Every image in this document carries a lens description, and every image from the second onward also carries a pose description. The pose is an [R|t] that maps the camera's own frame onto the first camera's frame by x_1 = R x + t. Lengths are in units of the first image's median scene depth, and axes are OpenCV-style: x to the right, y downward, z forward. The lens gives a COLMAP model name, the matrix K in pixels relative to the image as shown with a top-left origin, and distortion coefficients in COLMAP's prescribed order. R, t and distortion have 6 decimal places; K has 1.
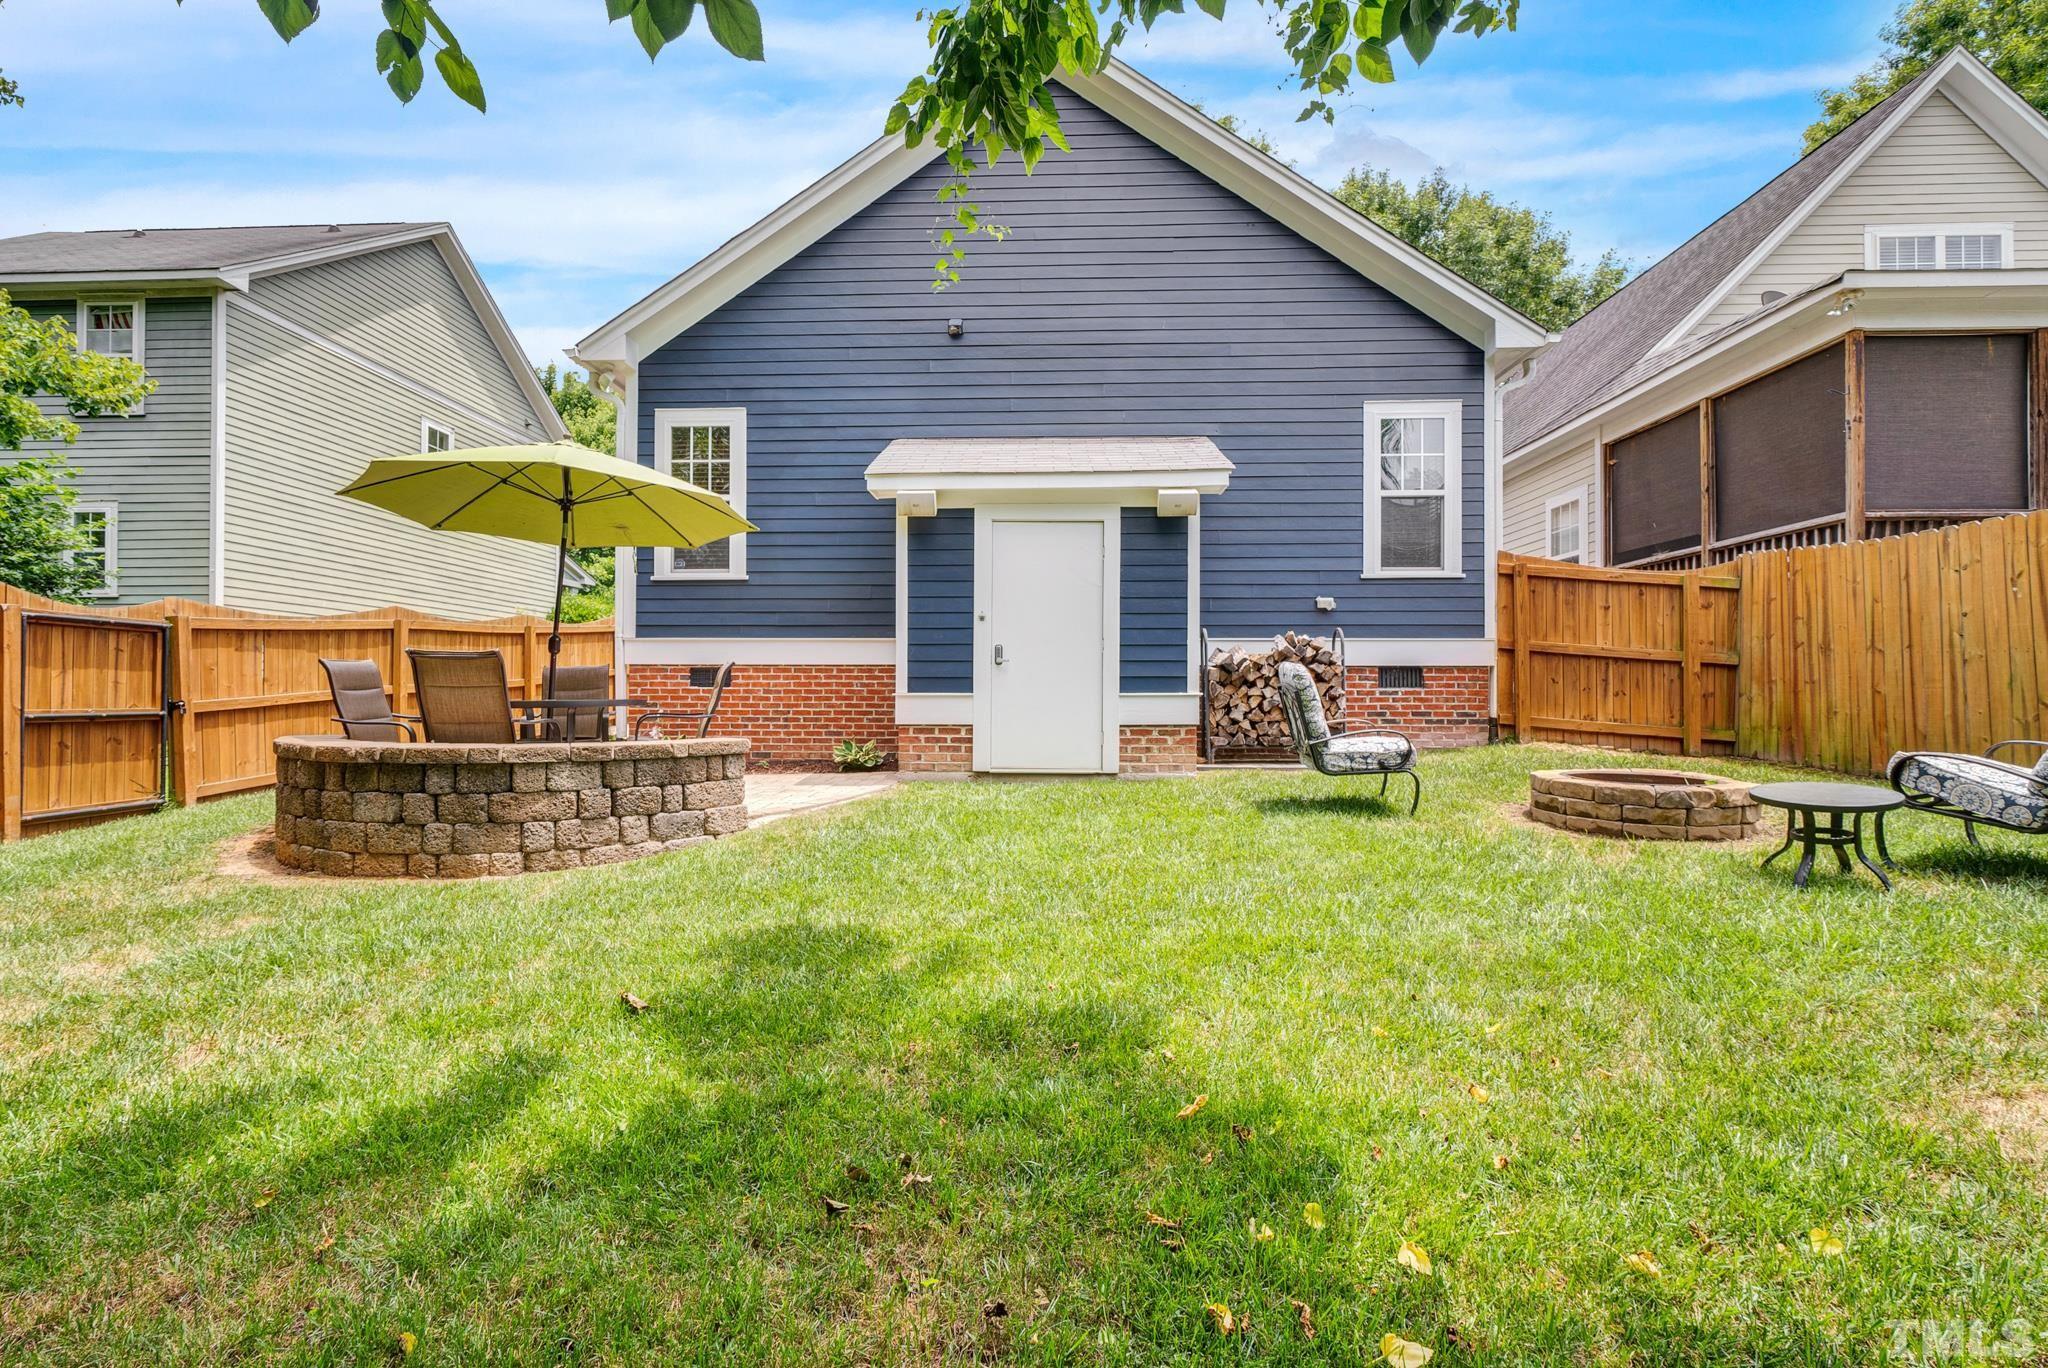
lens RADIAL K [[866.1, 0, 1026.2], [0, 866.1, 683.4], [0, 0, 1]] dist [0.001299, -0.000500]
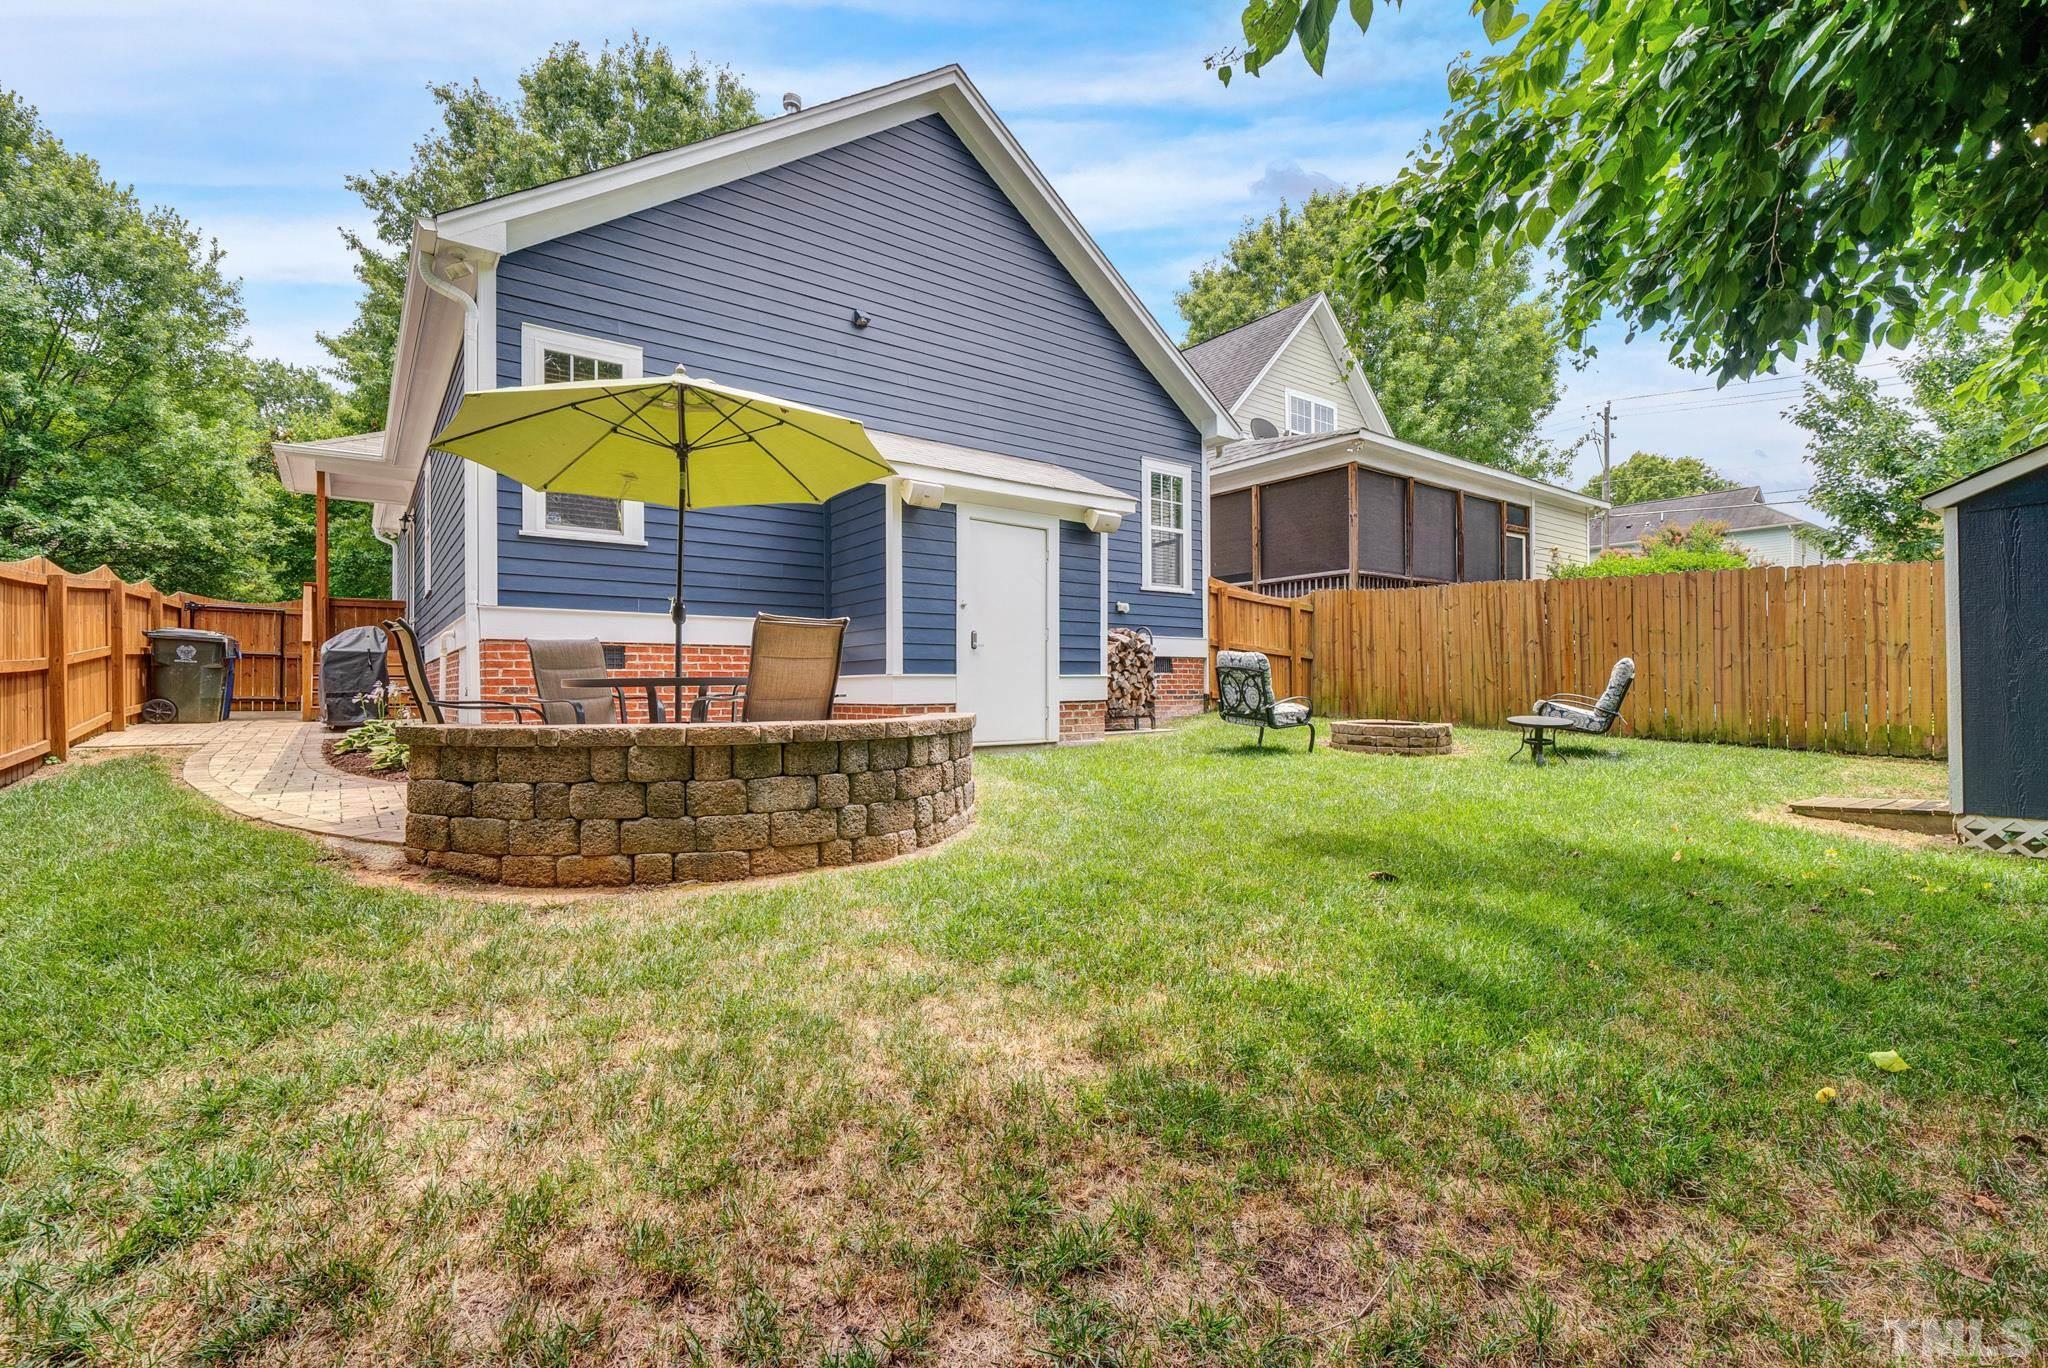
lens RADIAL K [[866.1, 0, 1017.3], [0, 866.1, 679.6], [0, 0, 1]] dist [0.001299, -0.000500]
pose [[0.780122, -0.000720, 0.625627, -0.681036], [-0.000335, 0.999999, 0.001570, 0.015951], [-0.625627, -0.001434, 0.780121, 0.102960]]
